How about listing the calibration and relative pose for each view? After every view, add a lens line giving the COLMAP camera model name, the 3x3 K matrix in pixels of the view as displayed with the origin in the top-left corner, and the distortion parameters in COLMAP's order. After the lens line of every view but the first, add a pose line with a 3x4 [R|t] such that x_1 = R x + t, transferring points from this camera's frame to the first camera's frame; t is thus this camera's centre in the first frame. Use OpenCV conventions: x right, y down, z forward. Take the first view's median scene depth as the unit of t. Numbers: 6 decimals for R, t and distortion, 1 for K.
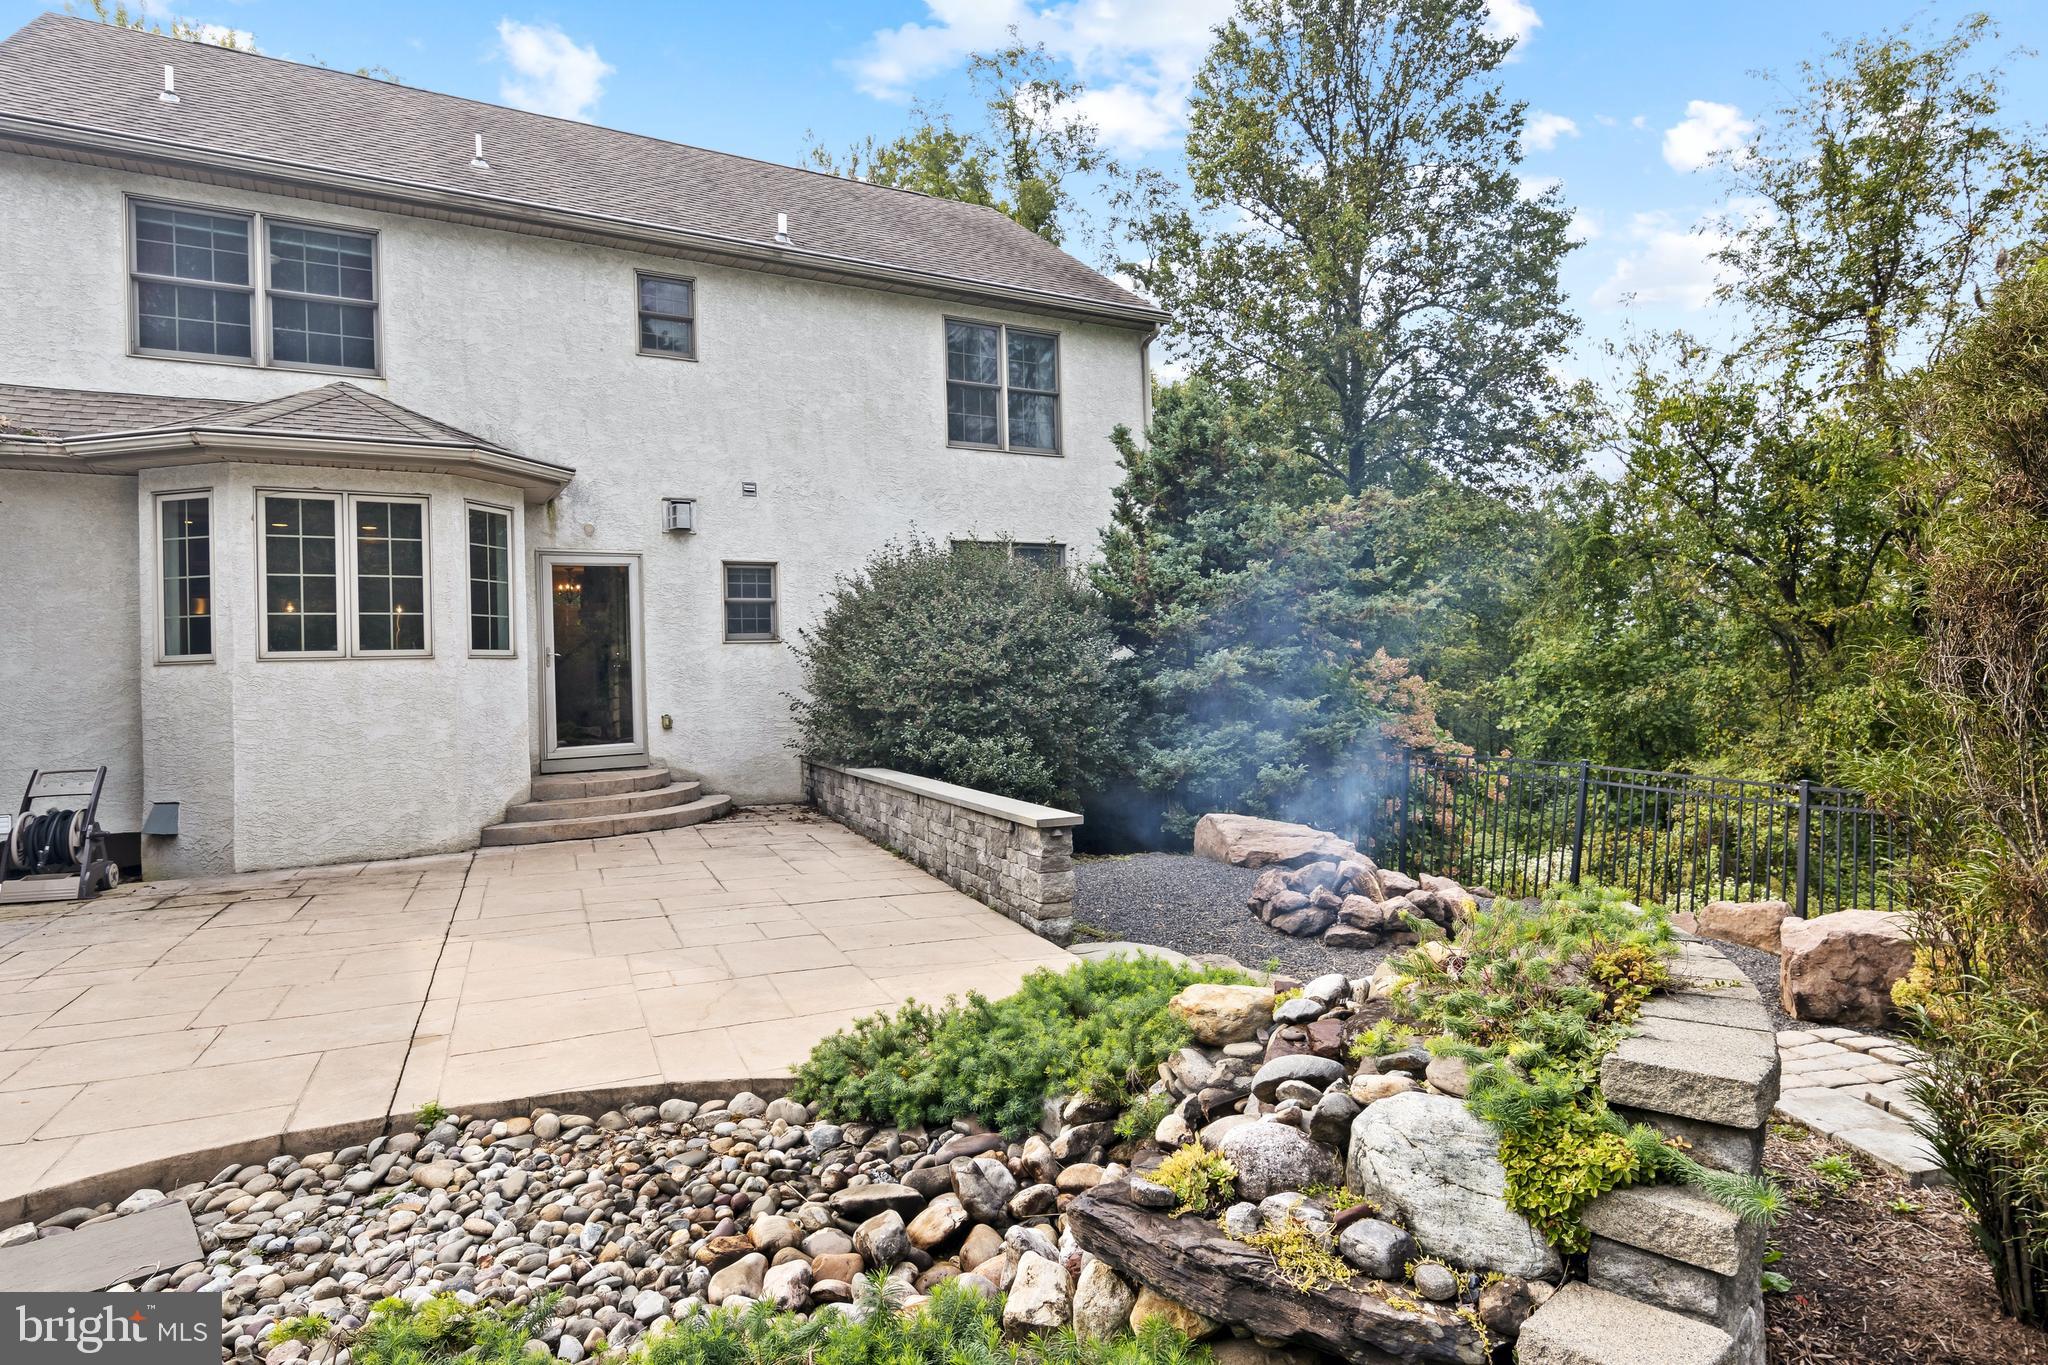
lens RADIAL K [[1058.1, 0, 1021.6], [0, 1058.1, 654.2], [0, 0, 1]] dist [0.002109, -0.000533]
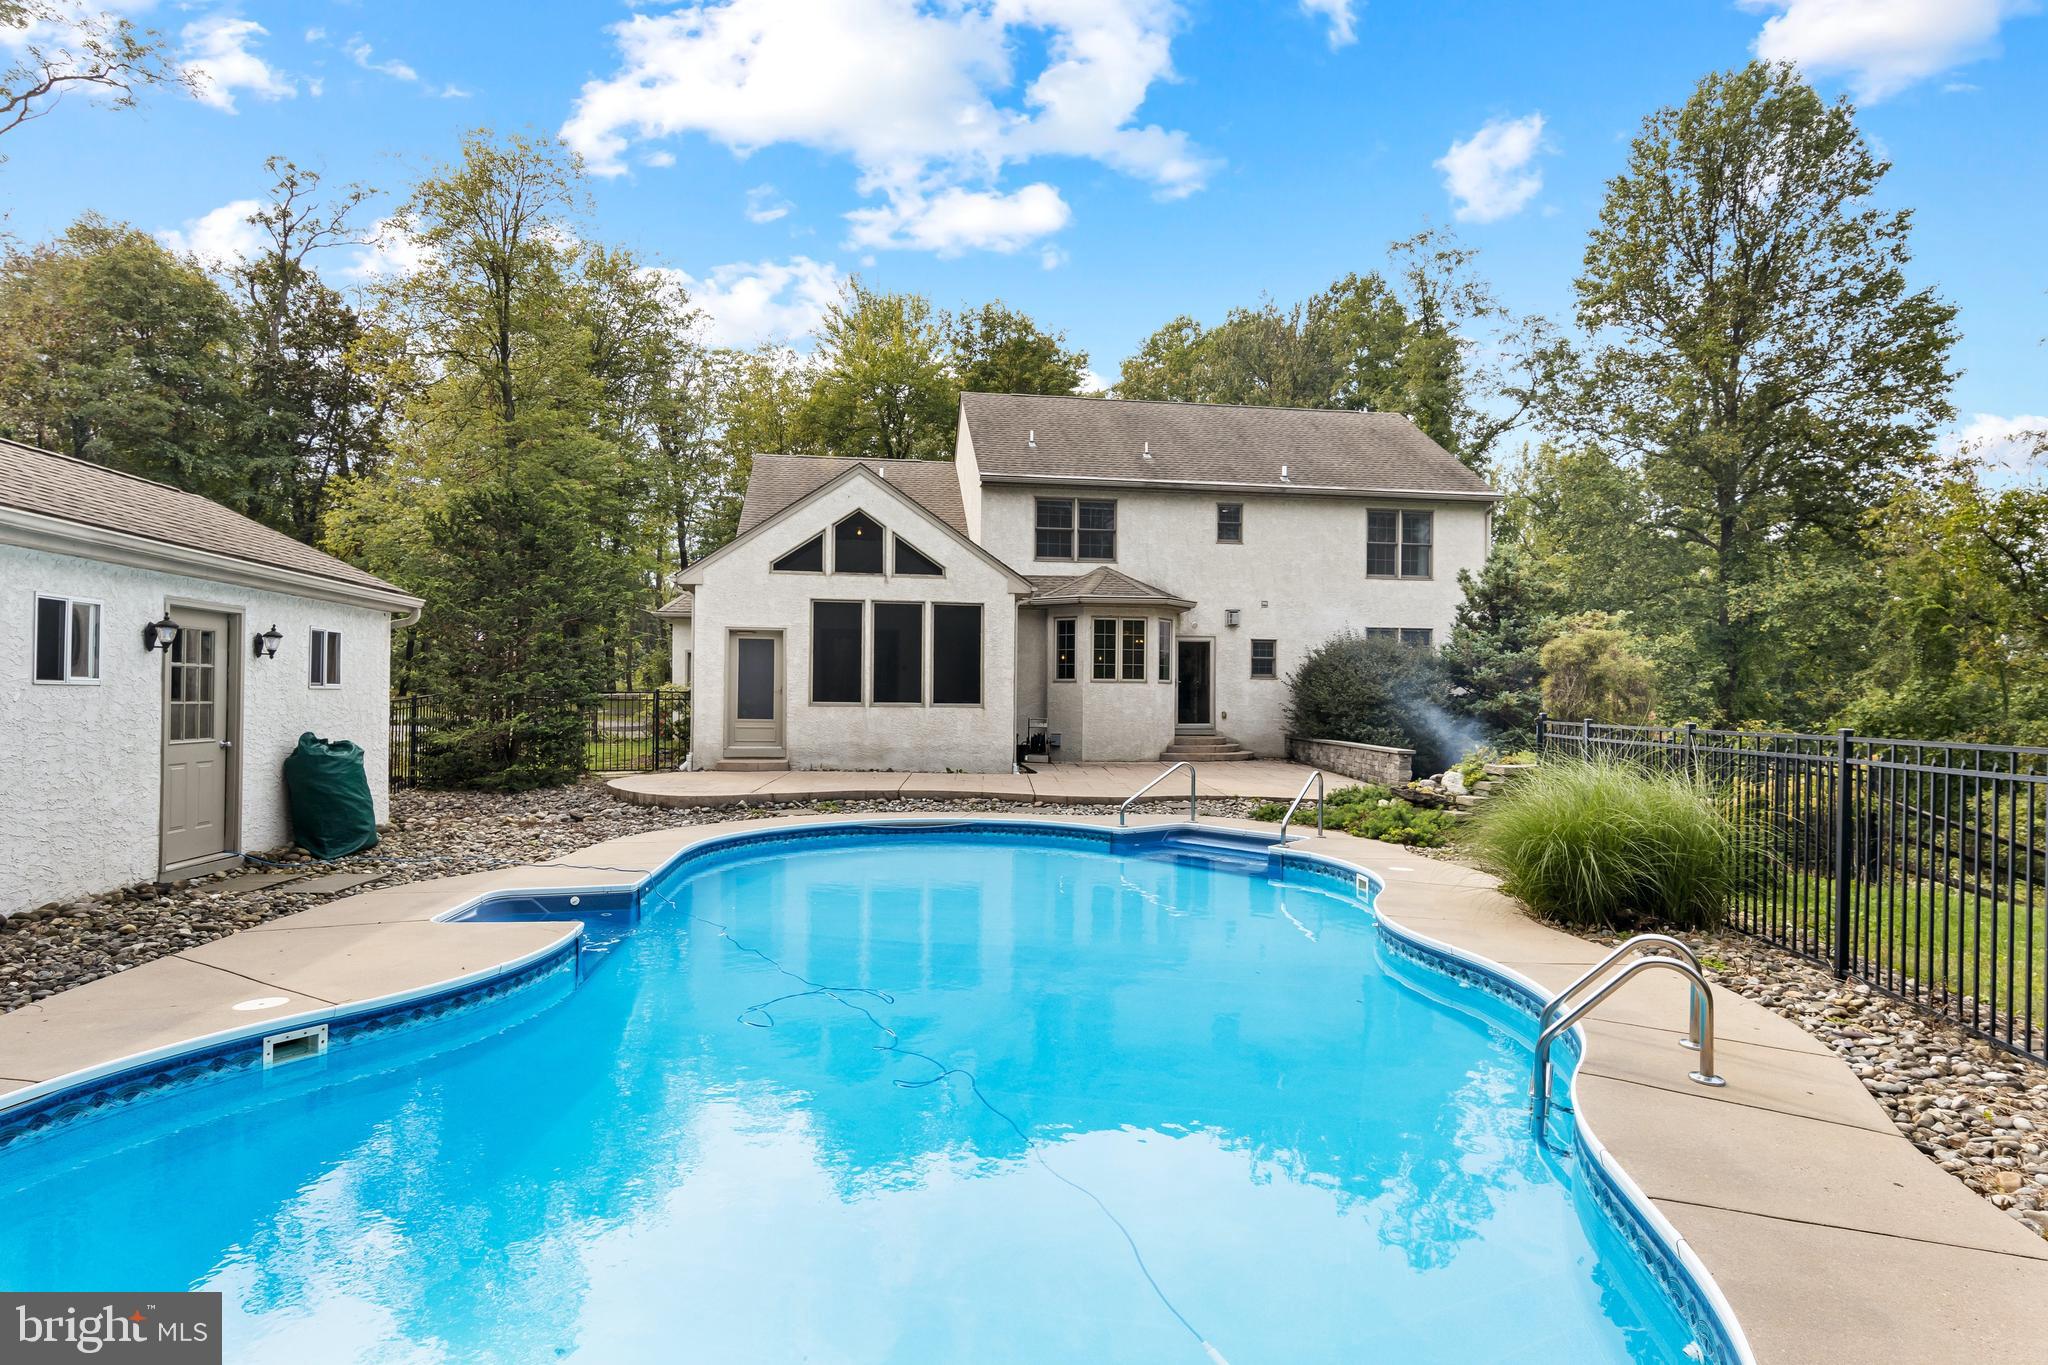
lens RADIAL K [[1051.8, 0, 1024.0], [0, 1051.8, 682.5], [0, 0, 1]] dist [-0.002417, -0.000869]
pose [[0.932763, 0.036305, -0.358656, 0.045946], [-0.033485, 0.999340, 0.014074, -0.017205], [0.358931, -0.001118, 0.933364, -1.096996]]
